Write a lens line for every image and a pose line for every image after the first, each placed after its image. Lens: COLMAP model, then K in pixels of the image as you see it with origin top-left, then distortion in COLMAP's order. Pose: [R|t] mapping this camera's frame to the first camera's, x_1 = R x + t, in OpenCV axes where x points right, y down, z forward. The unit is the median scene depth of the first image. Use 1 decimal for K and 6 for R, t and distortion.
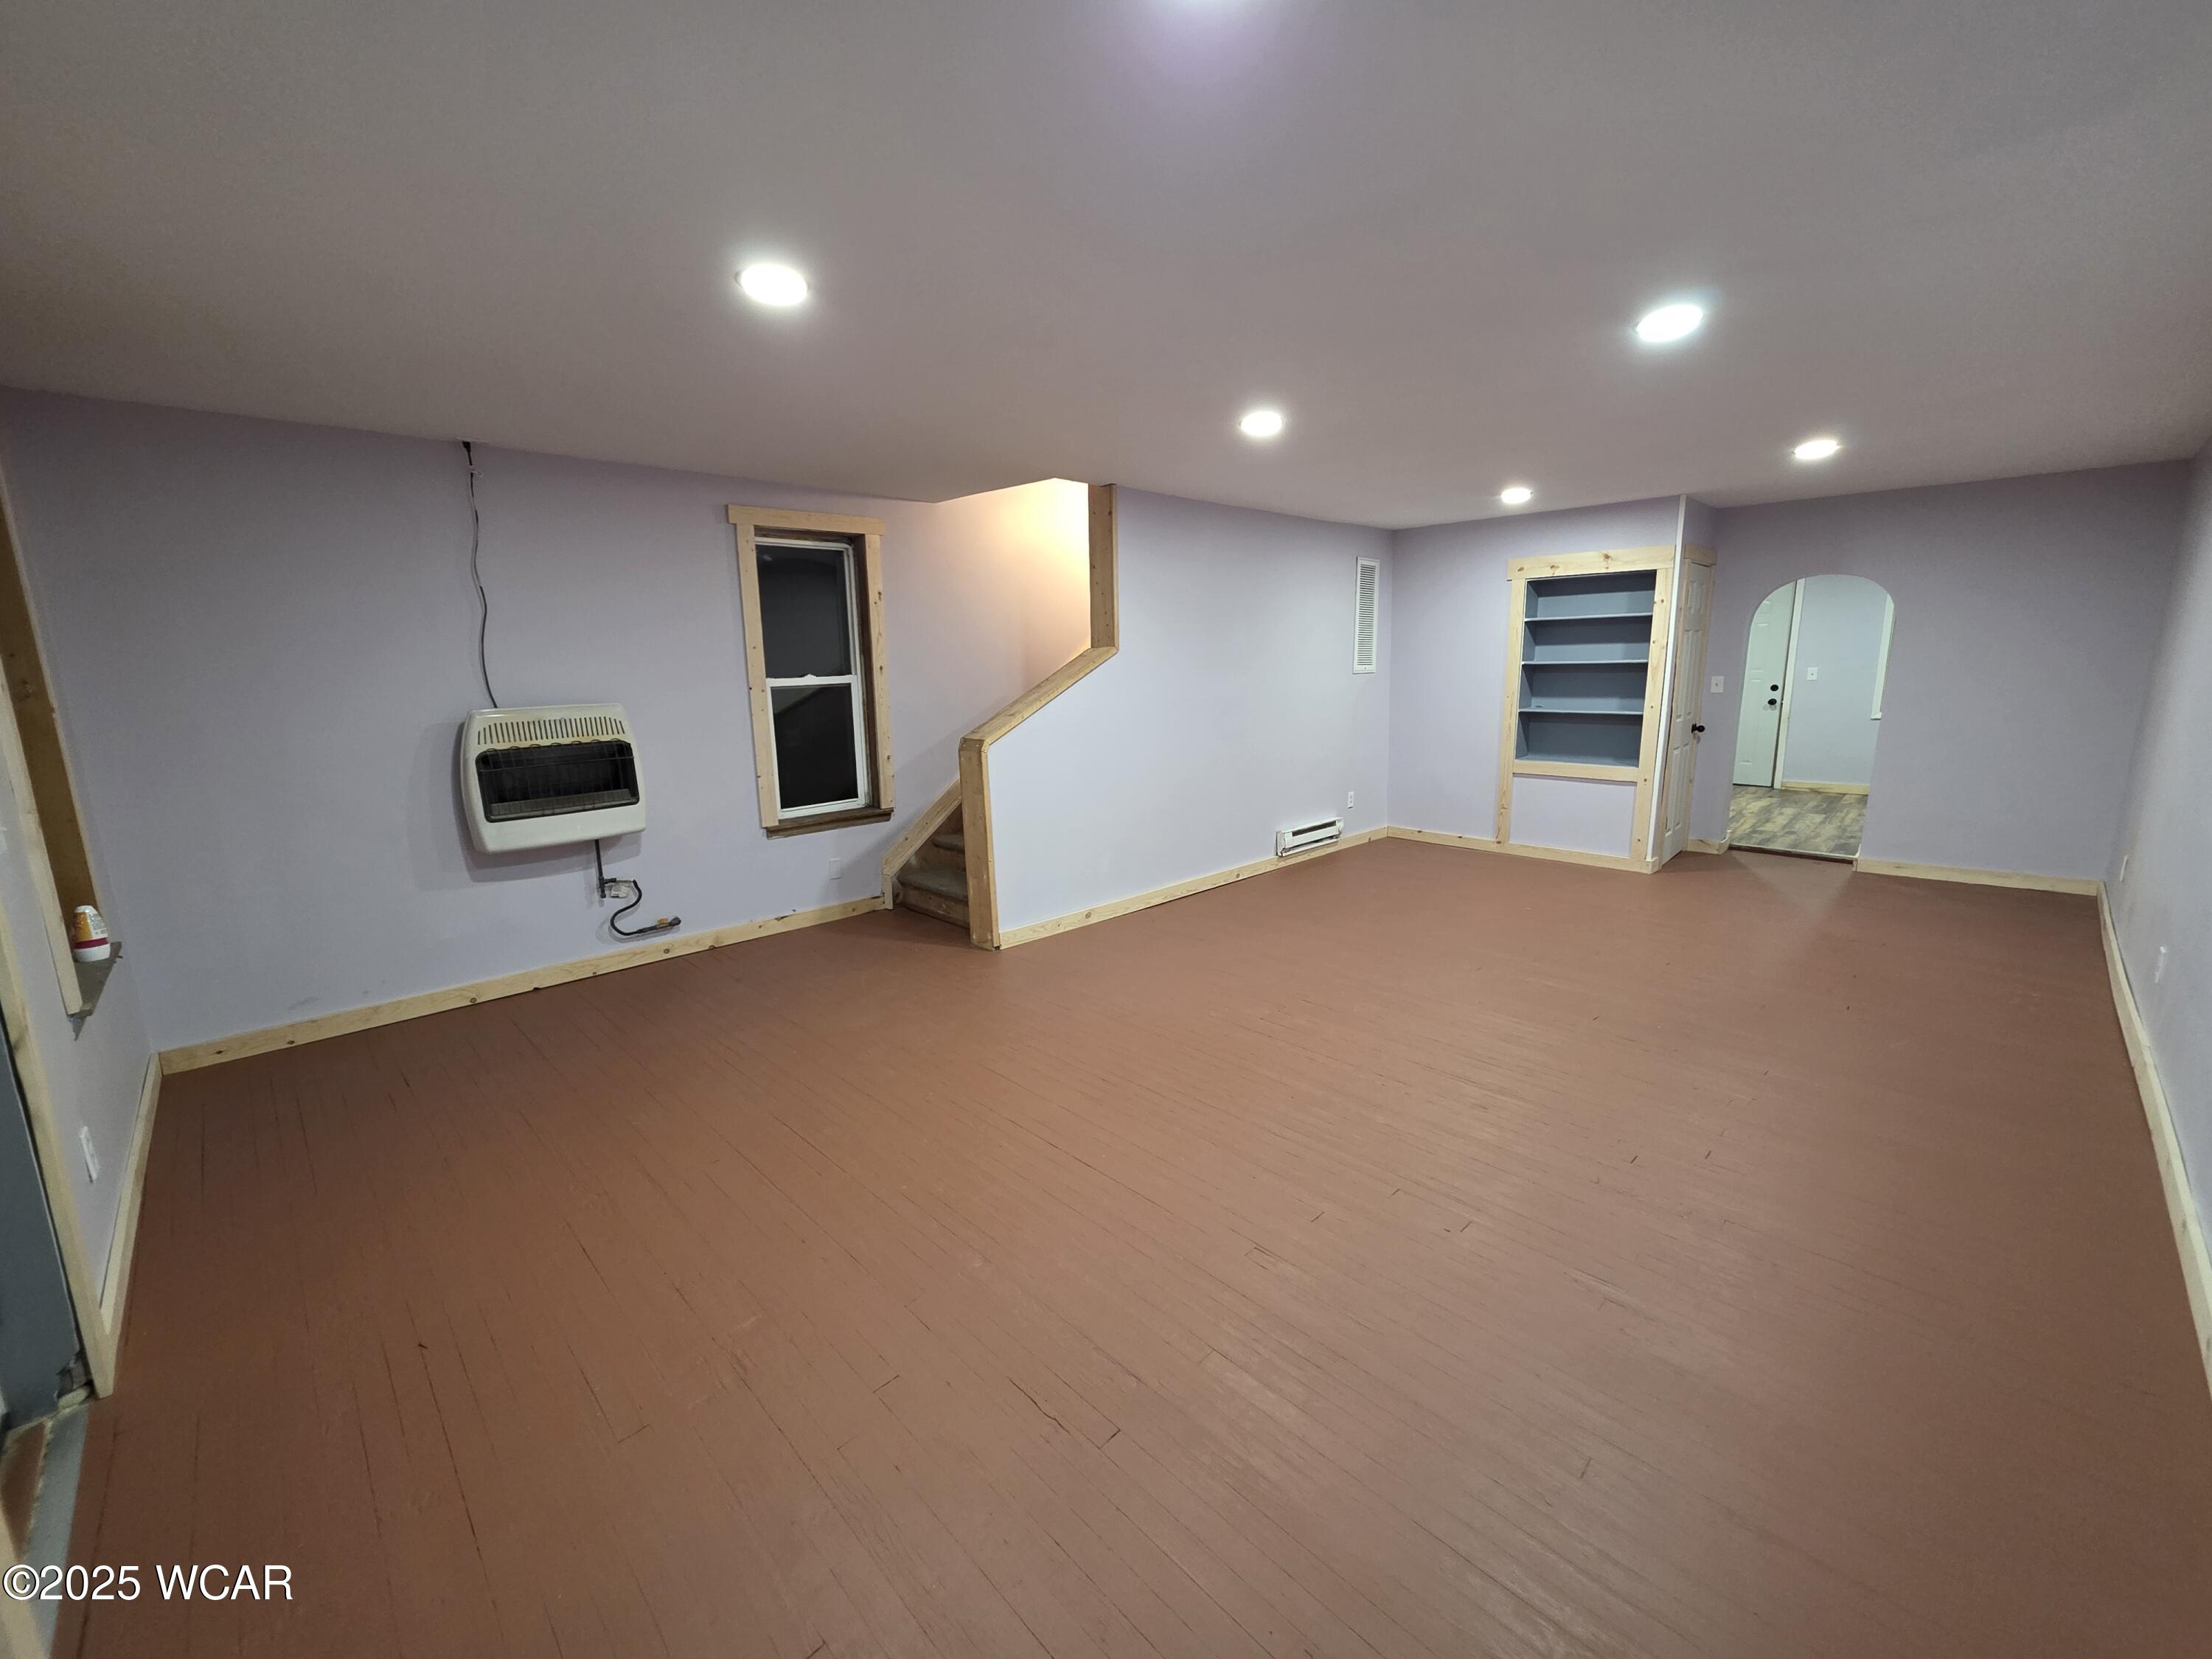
lens RADIAL K [[881.5, 0, 1099.4], [0, 881.5, 820.3], [0, 0, 1]] dist [-0.000503, -0.000485]
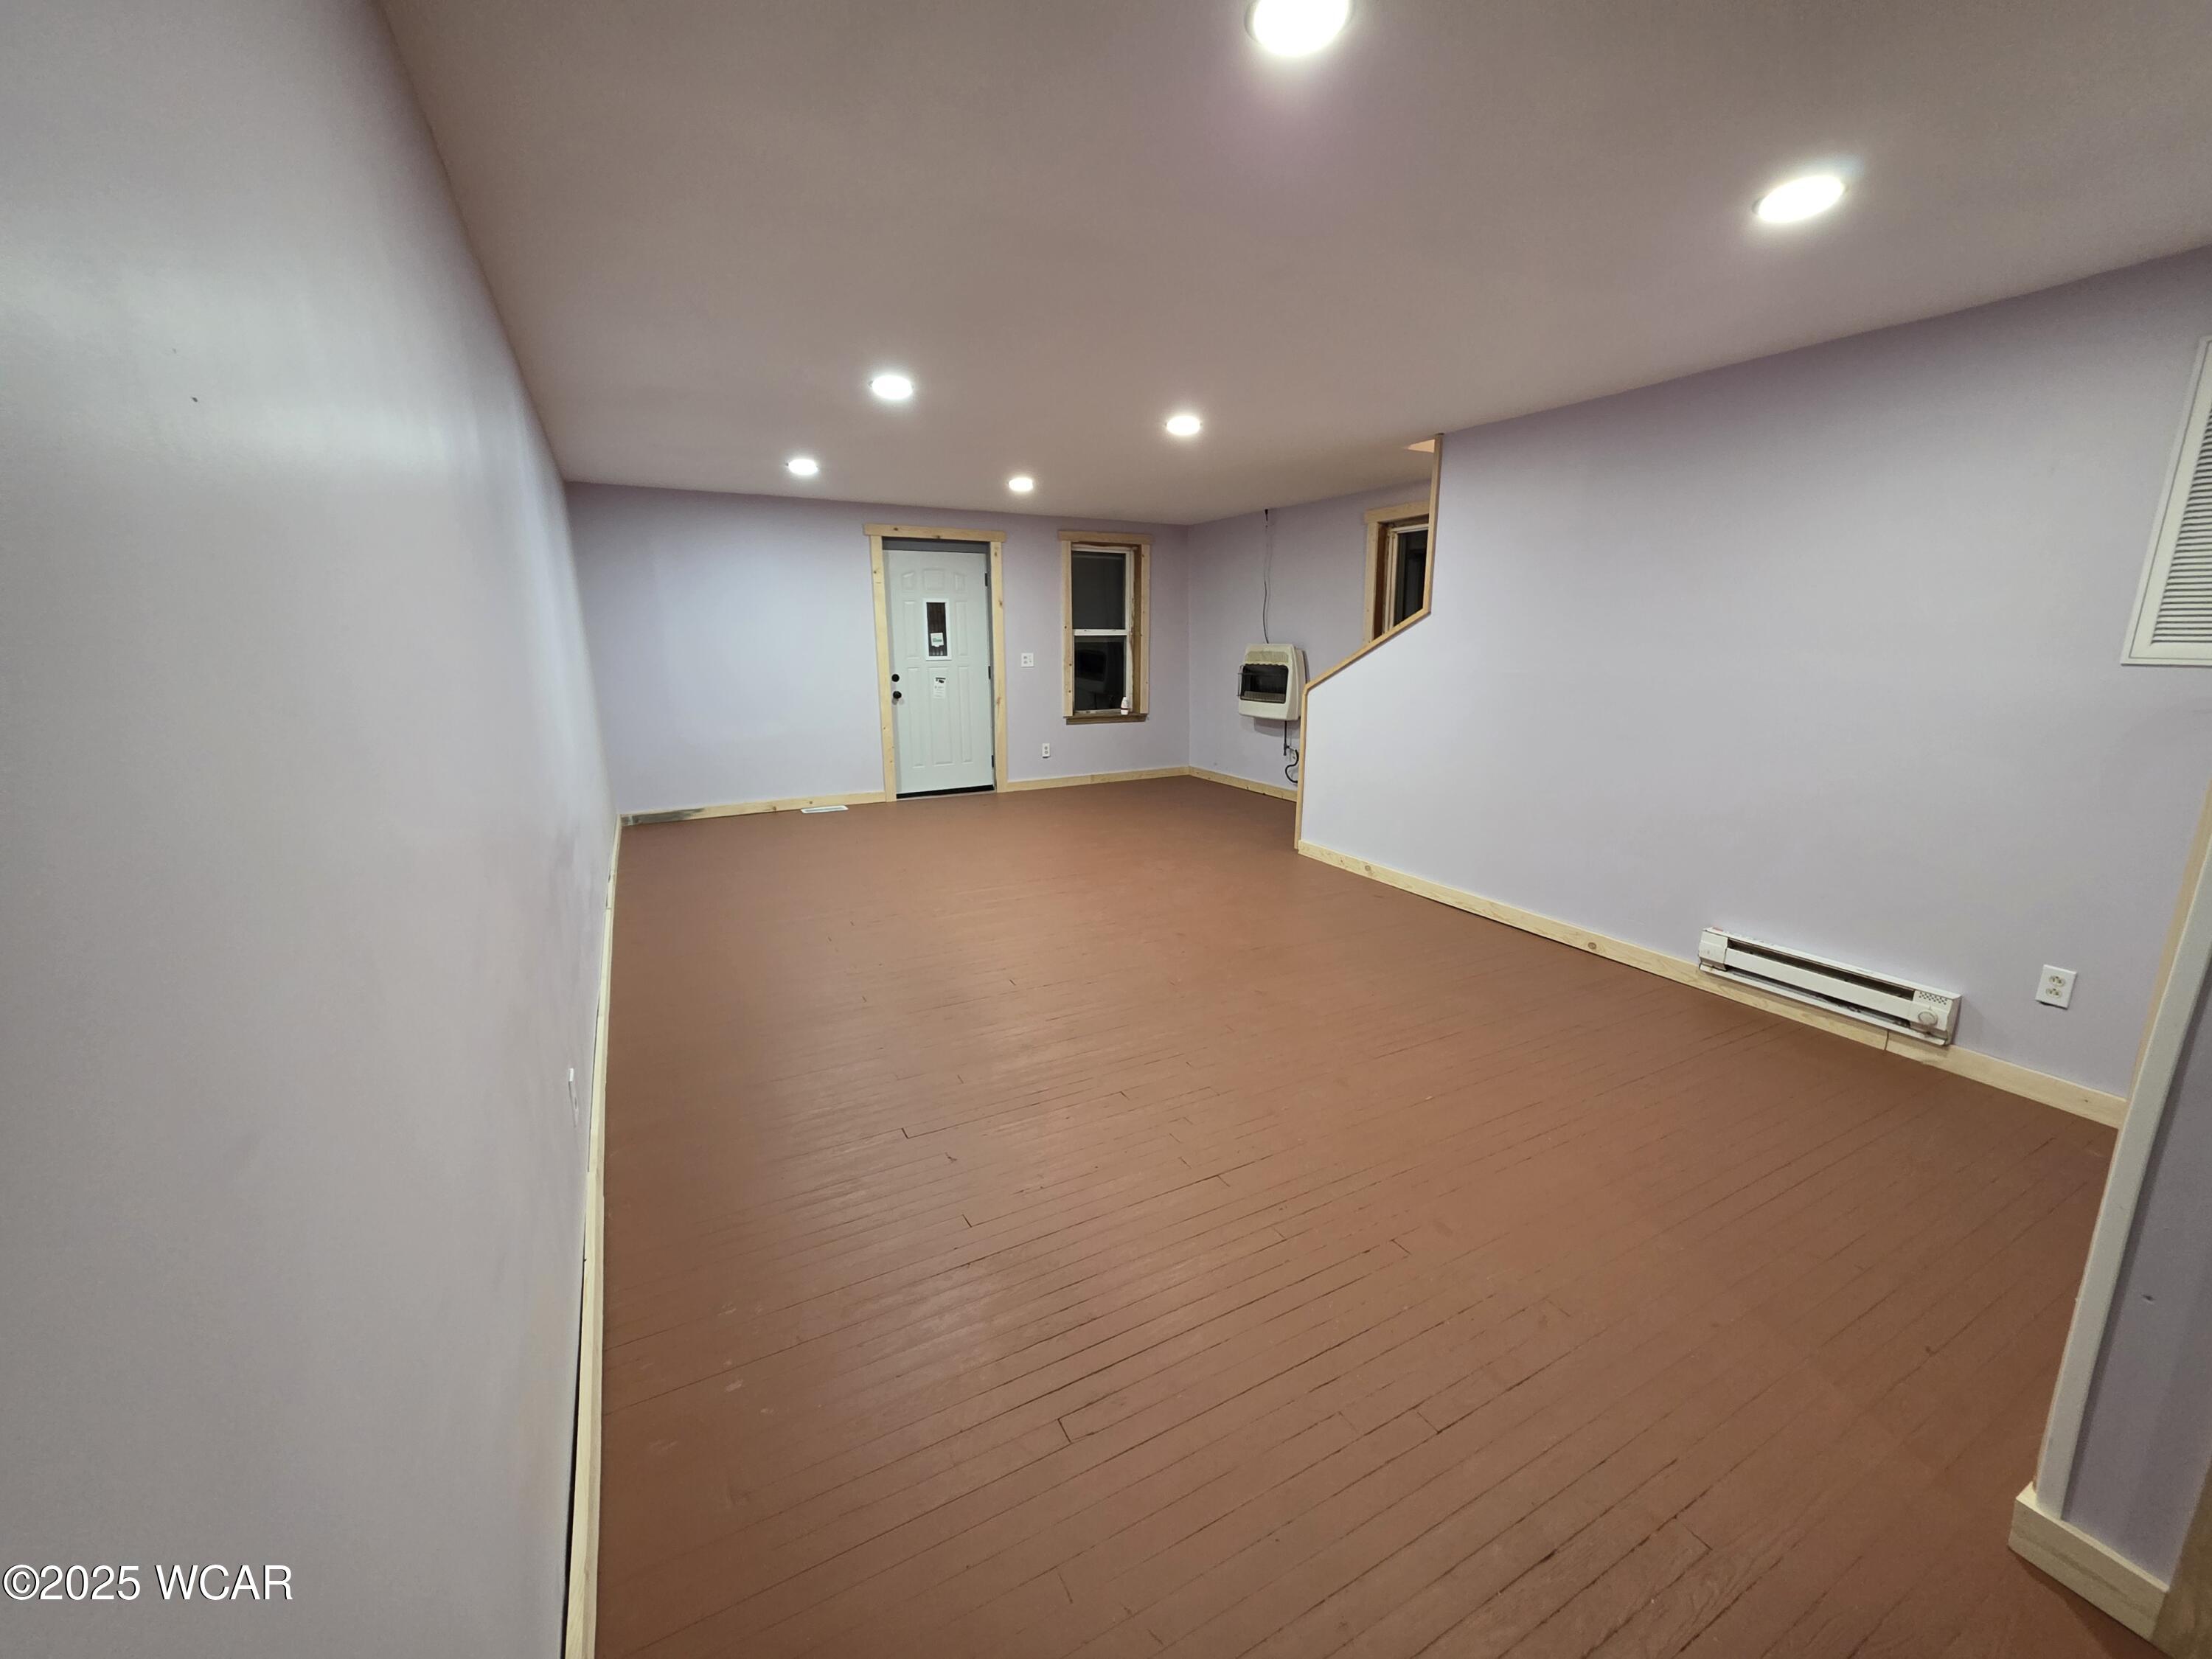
lens RADIAL K [[881.5, 0, 1099.4], [0, 881.5, 820.3], [0, 0, 1]] dist [-0.000503, -0.000485]
pose [[-0.287409, 0.217611, -0.932760, 1.282318], [-0.162888, 0.948558, 0.271487, -0.219256], [0.943856, 0.229963, -0.237178, 1.154372]]
